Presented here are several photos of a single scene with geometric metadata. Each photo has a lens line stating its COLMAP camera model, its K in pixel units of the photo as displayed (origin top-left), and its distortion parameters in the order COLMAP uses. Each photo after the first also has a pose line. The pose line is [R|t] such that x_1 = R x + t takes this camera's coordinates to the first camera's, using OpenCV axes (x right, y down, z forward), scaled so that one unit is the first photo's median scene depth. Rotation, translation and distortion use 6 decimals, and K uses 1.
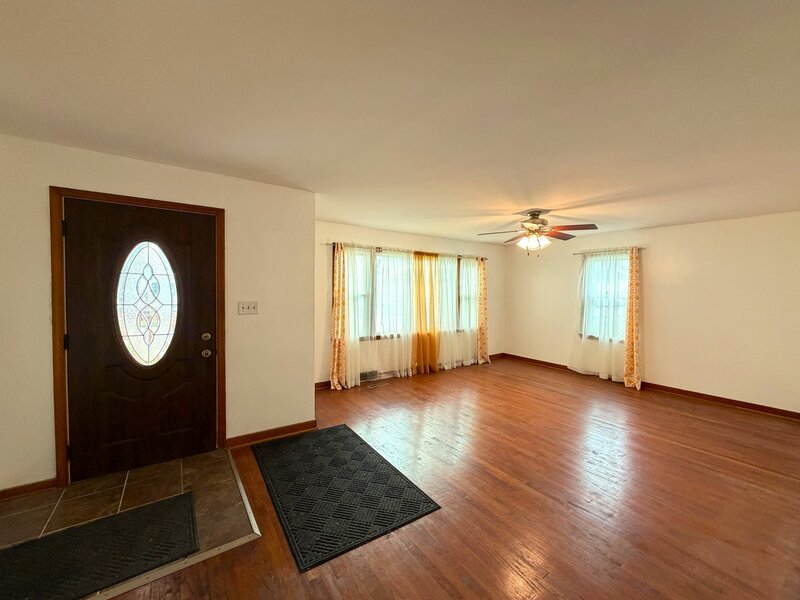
lens RADIAL K [[319.9, 0, 397.8], [0, 319.9, 300.6], [0, 0, 1]] dist [-0.000328, -0.000080]
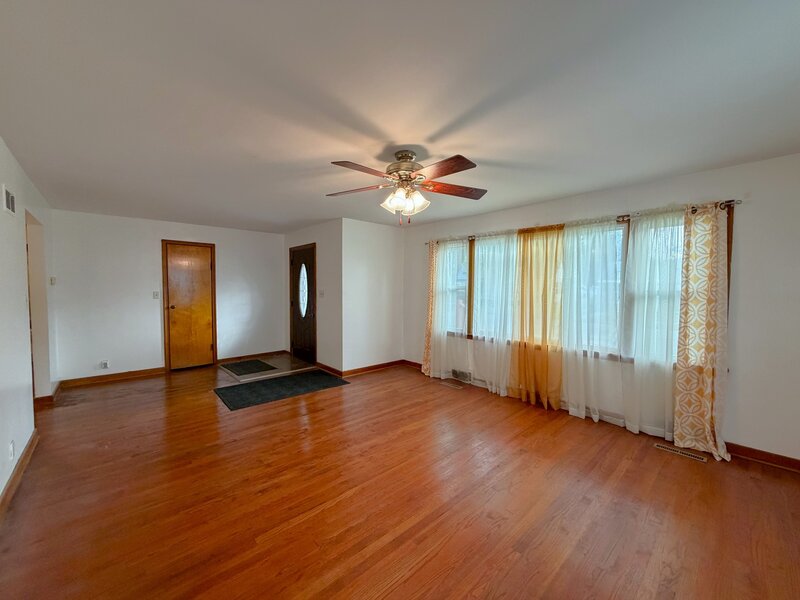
lens RADIAL K [[319.9, 0, 397.8], [0, 319.9, 300.6], [0, 0, 1]] dist [-0.000328, -0.000080]
pose [[0.133279, 0.032215, -0.990555, 0.765830], [-0.037155, 0.998931, 0.027488, -0.002582], [0.990382, 0.033141, 0.134334, 0.653488]]
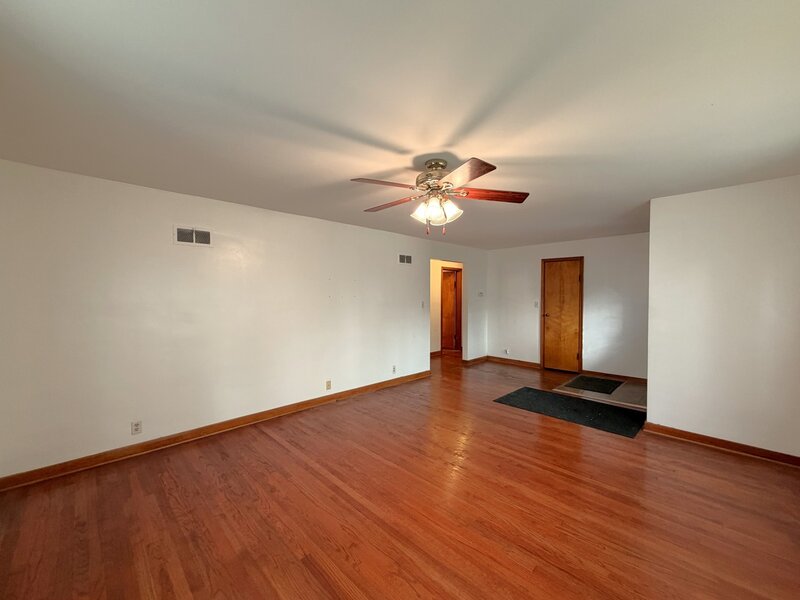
lens RADIAL K [[319.9, 0, 397.8], [0, 319.9, 300.6], [0, 0, 1]] dist [-0.000328, -0.000080]
pose [[-0.985268, -0.010000, -0.170723, 0.433677], [-0.018590, 0.998636, 0.048793, -0.028987], [0.170003, 0.051247, -0.984110, 1.153936]]
